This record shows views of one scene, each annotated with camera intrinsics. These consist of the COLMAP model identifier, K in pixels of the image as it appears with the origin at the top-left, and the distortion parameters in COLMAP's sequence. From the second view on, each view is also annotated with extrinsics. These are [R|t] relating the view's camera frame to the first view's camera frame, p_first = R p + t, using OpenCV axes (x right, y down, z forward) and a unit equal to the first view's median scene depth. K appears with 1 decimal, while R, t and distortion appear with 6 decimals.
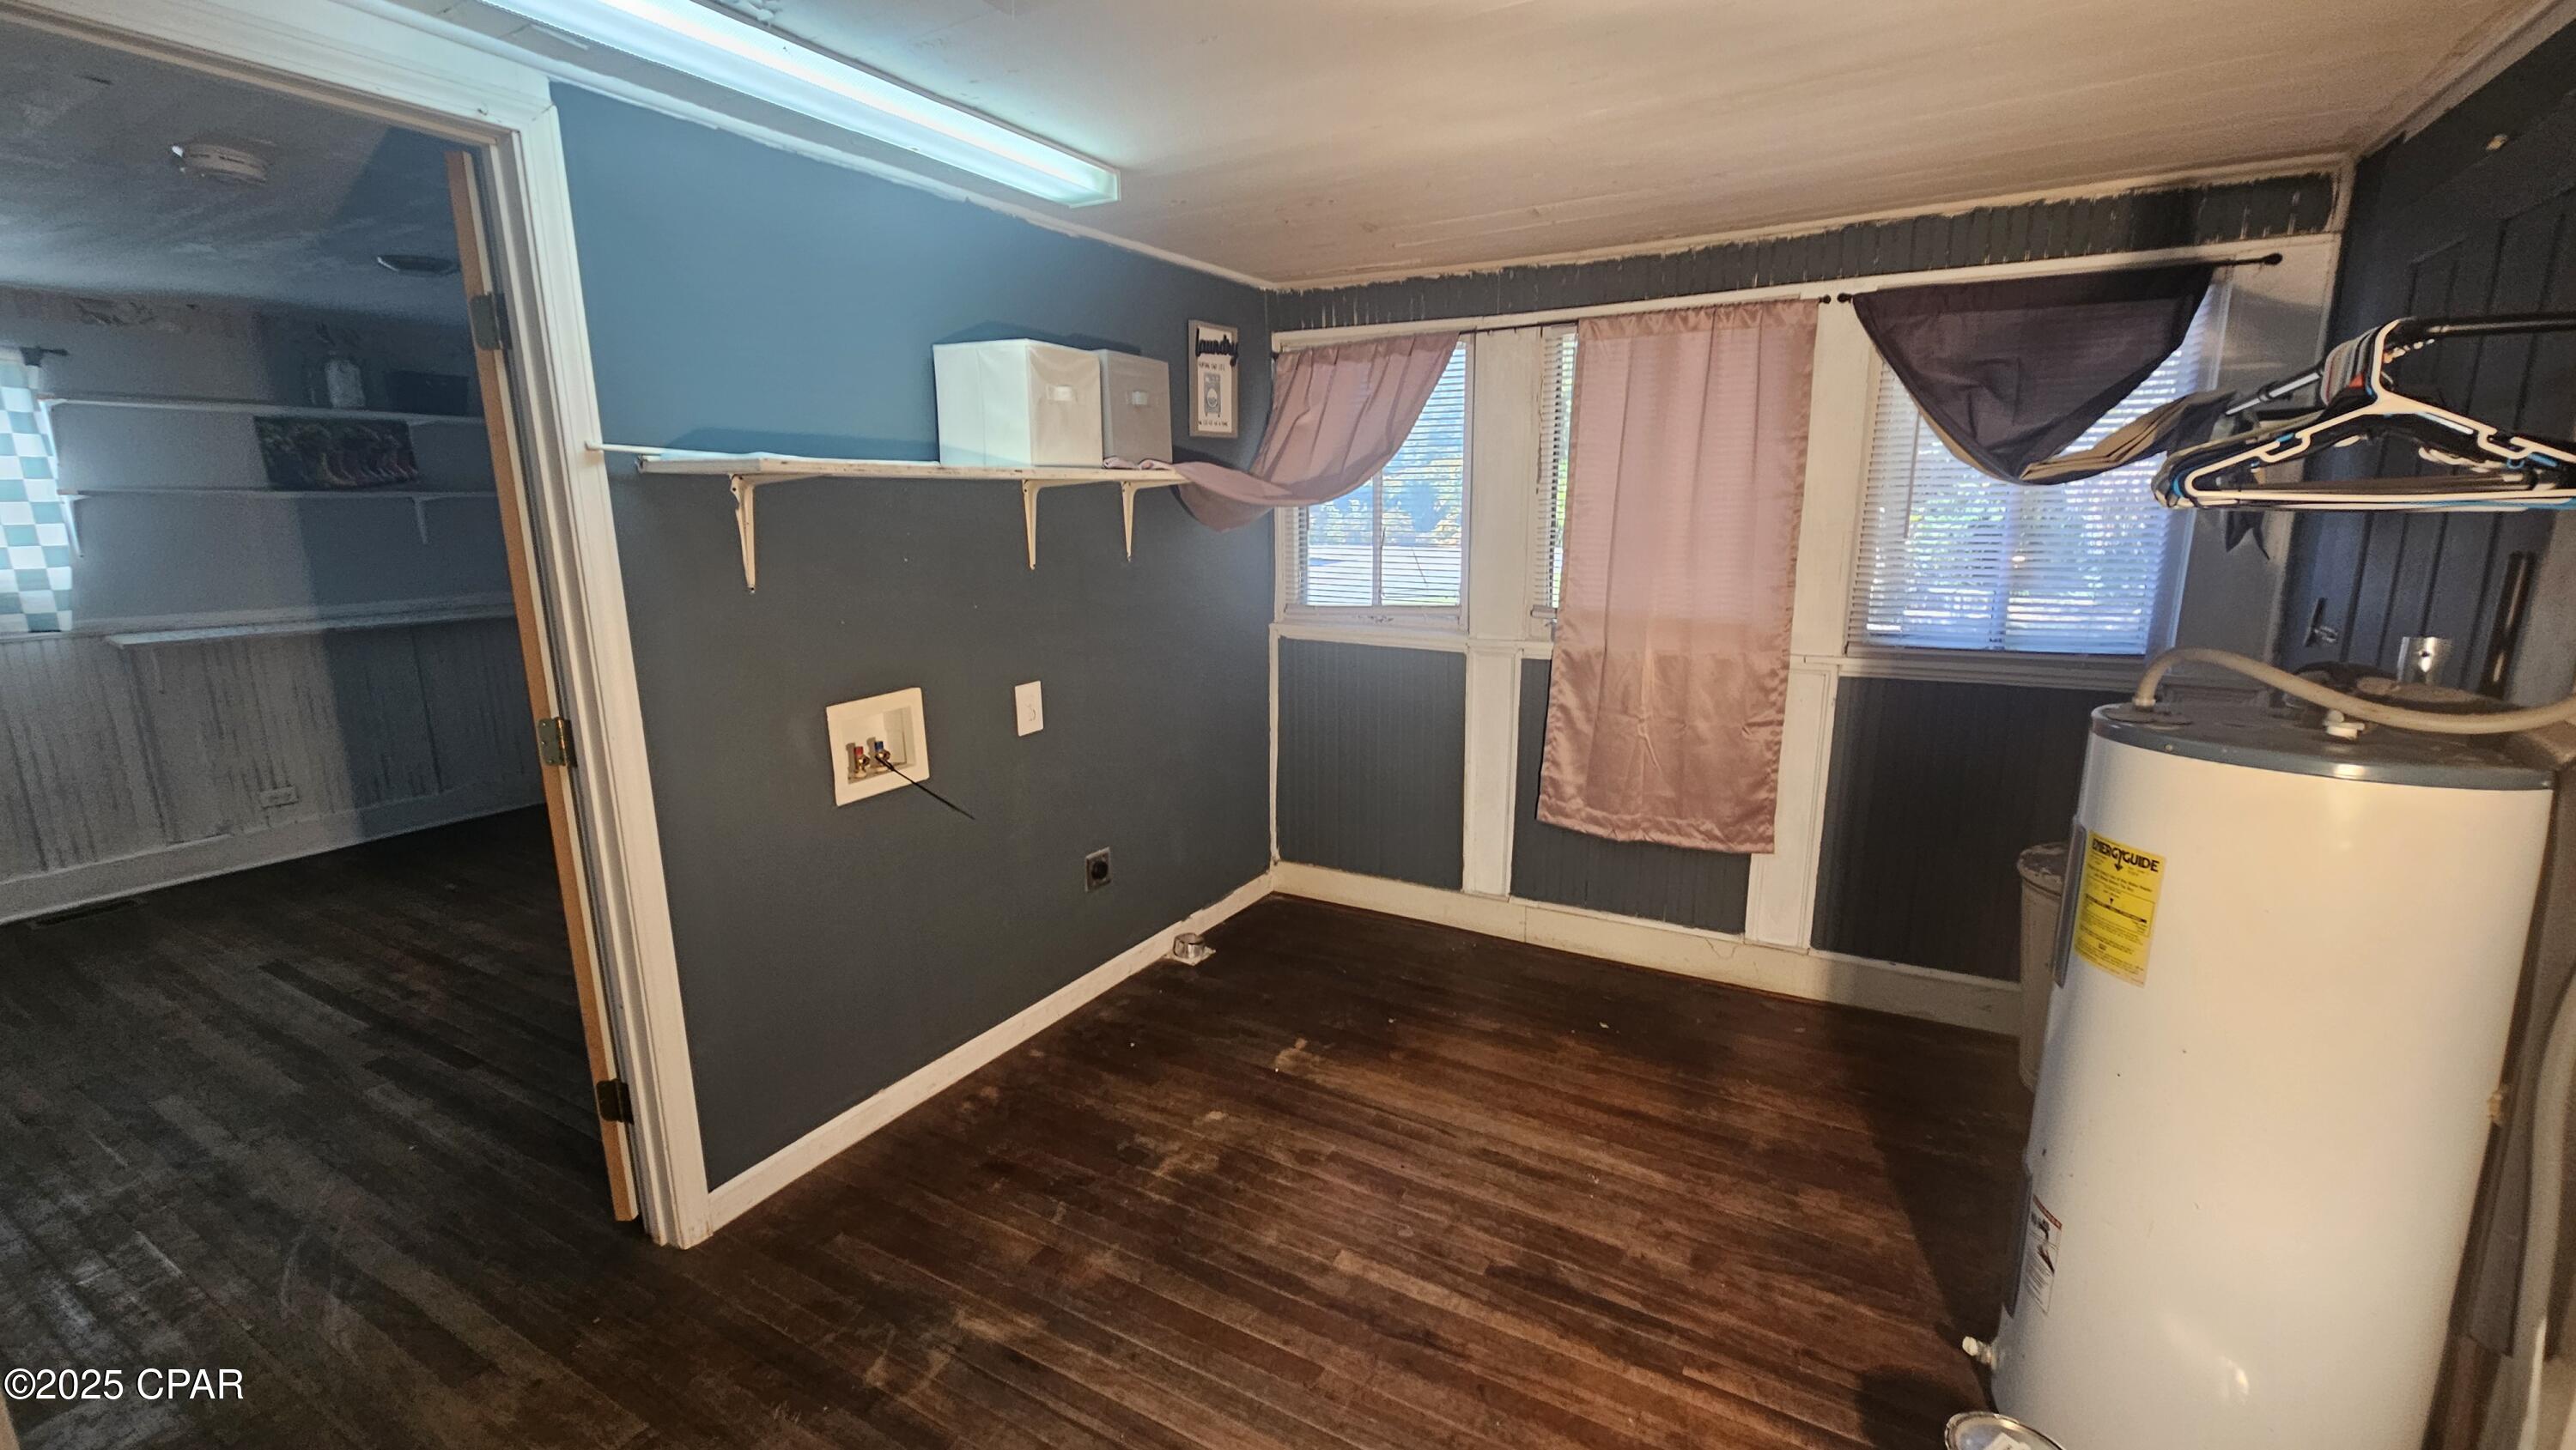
lens RADIAL K [[1056.3, 0, 1296.4], [0, 1056.3, 714.2], [0, 0, 1]] dist [0.000442, 0.001607]
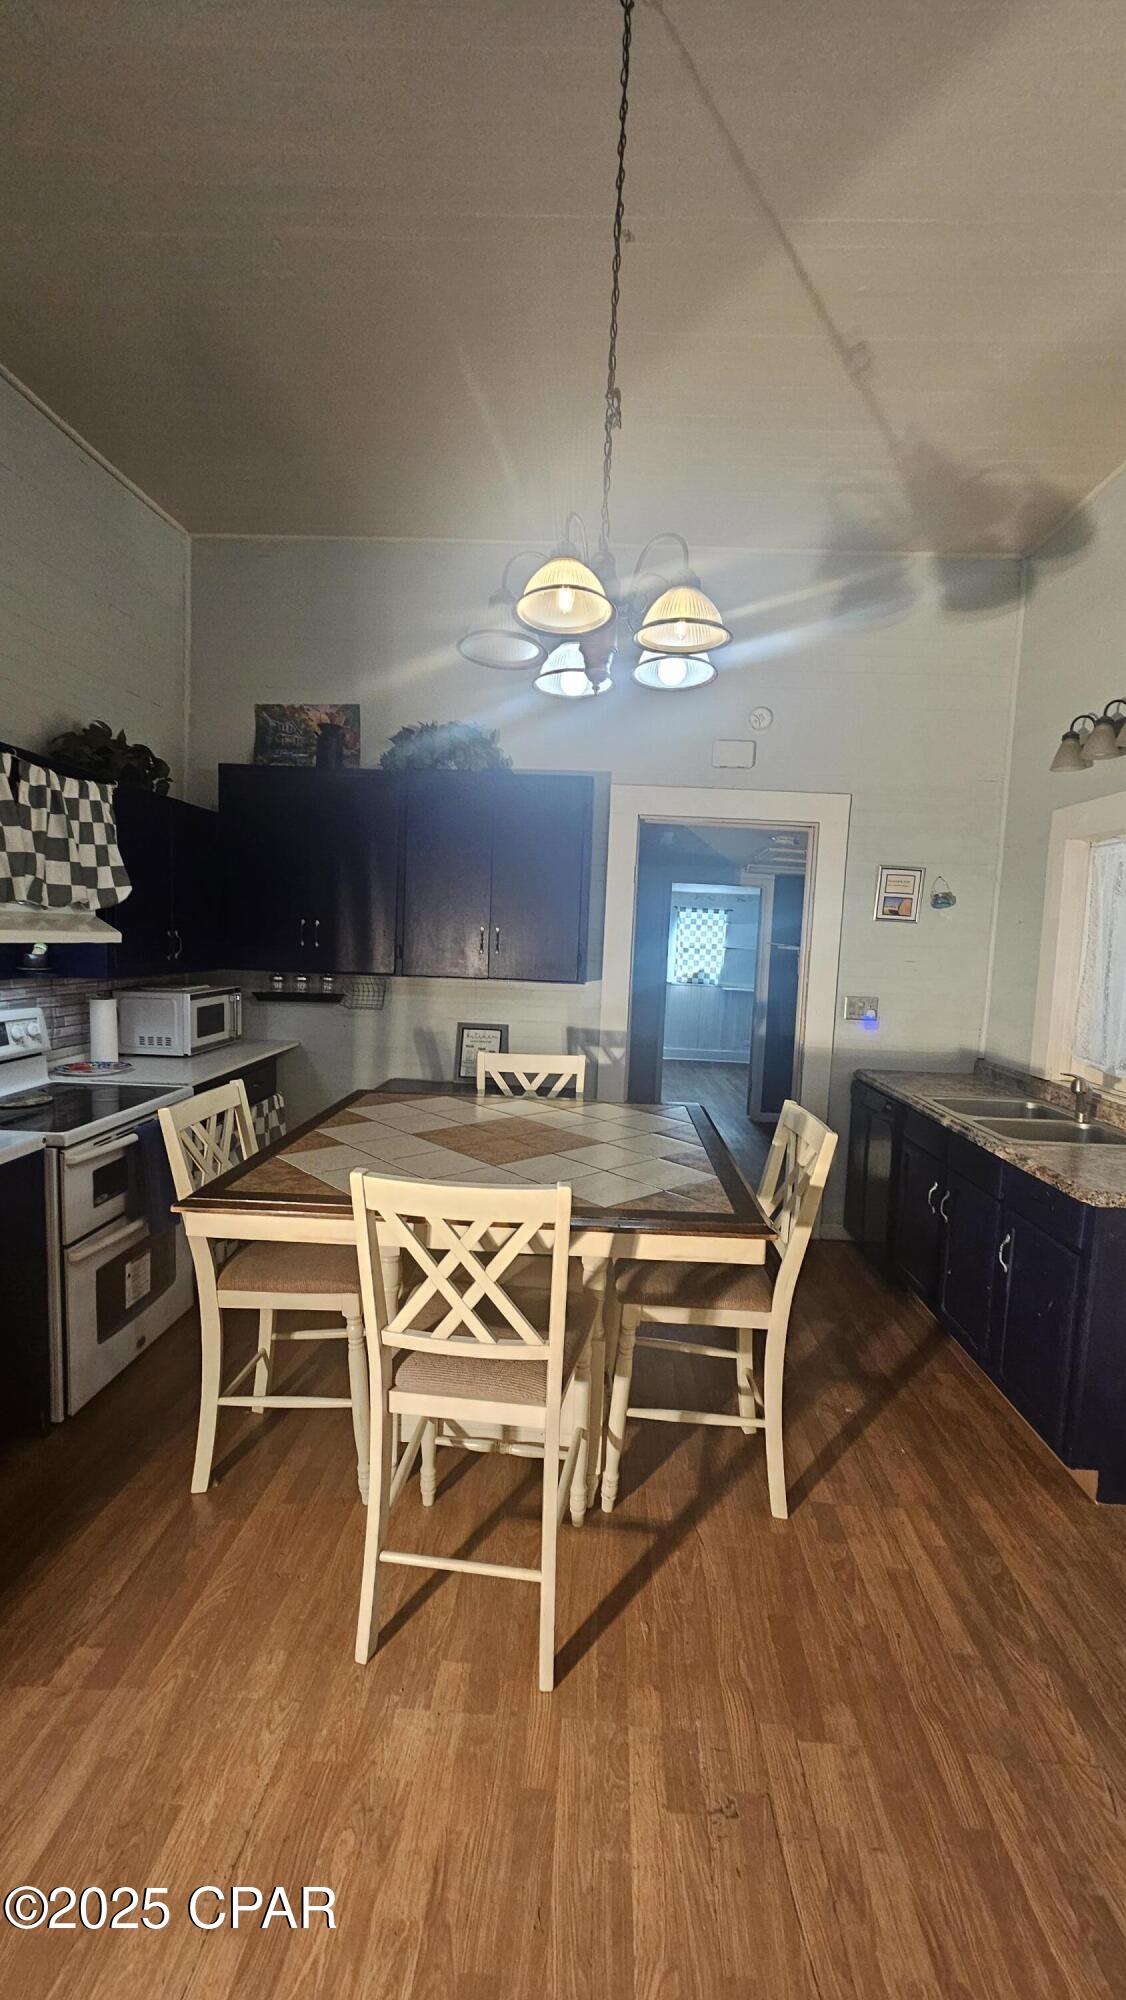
lens RADIAL K [[820.2, 0, 556.2], [0, 820.2, 1013.9], [0, 0, 1]] dist [0.000442, 0.001607]
pose [[0.441002, 0.104577, -0.891393, 1.541800], [-0.225130, 0.974324, 0.002927, 0.186241], [0.868812, 0.199389, 0.453223, -1.009885]]
